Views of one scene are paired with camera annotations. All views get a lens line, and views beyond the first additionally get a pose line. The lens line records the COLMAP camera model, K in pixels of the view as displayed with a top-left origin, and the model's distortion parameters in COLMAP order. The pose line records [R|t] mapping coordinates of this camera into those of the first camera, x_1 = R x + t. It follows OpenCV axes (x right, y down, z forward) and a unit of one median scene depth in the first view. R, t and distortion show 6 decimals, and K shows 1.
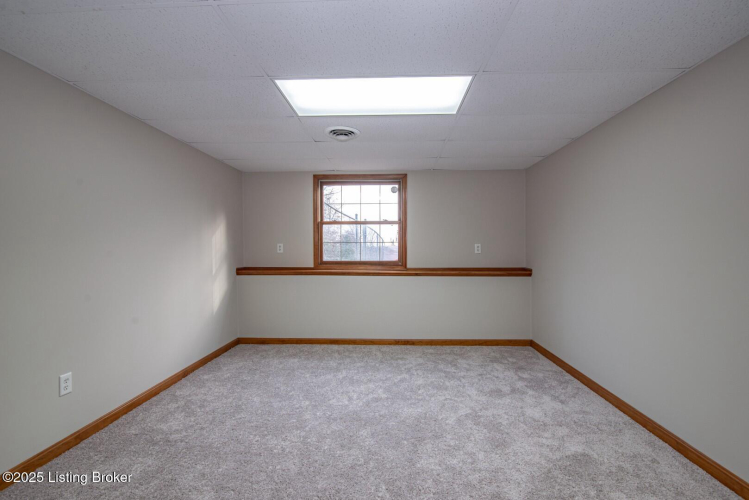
lens RADIAL K [[346.5, 0, 373.8], [0, 346.5, 255.7], [0, 0, 1]] dist [-0.018698, 0.001471]
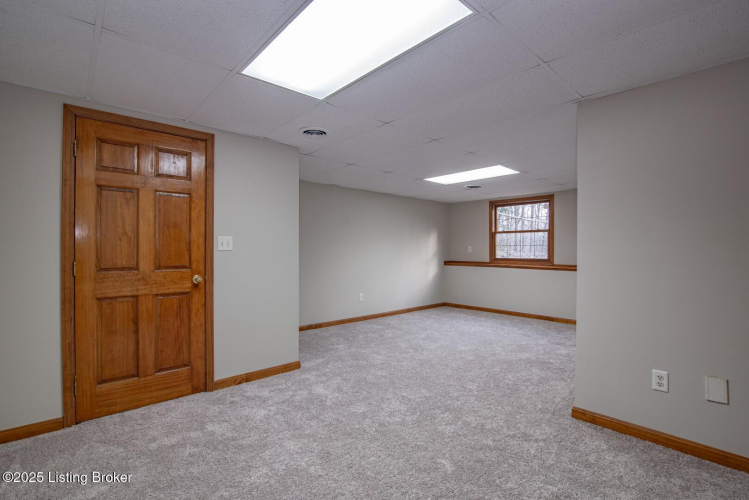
lens RADIAL K [[346.5, 0, 369.9], [0, 346.5, 250.8], [0, 0, 1]] dist [-0.018698, 0.001471]
pose [[0.713299, 0.005887, -0.700835, 0.519468], [-0.005428, 0.999981, 0.002875, -0.016972], [0.700839, 0.001754, 0.713318, -0.452806]]
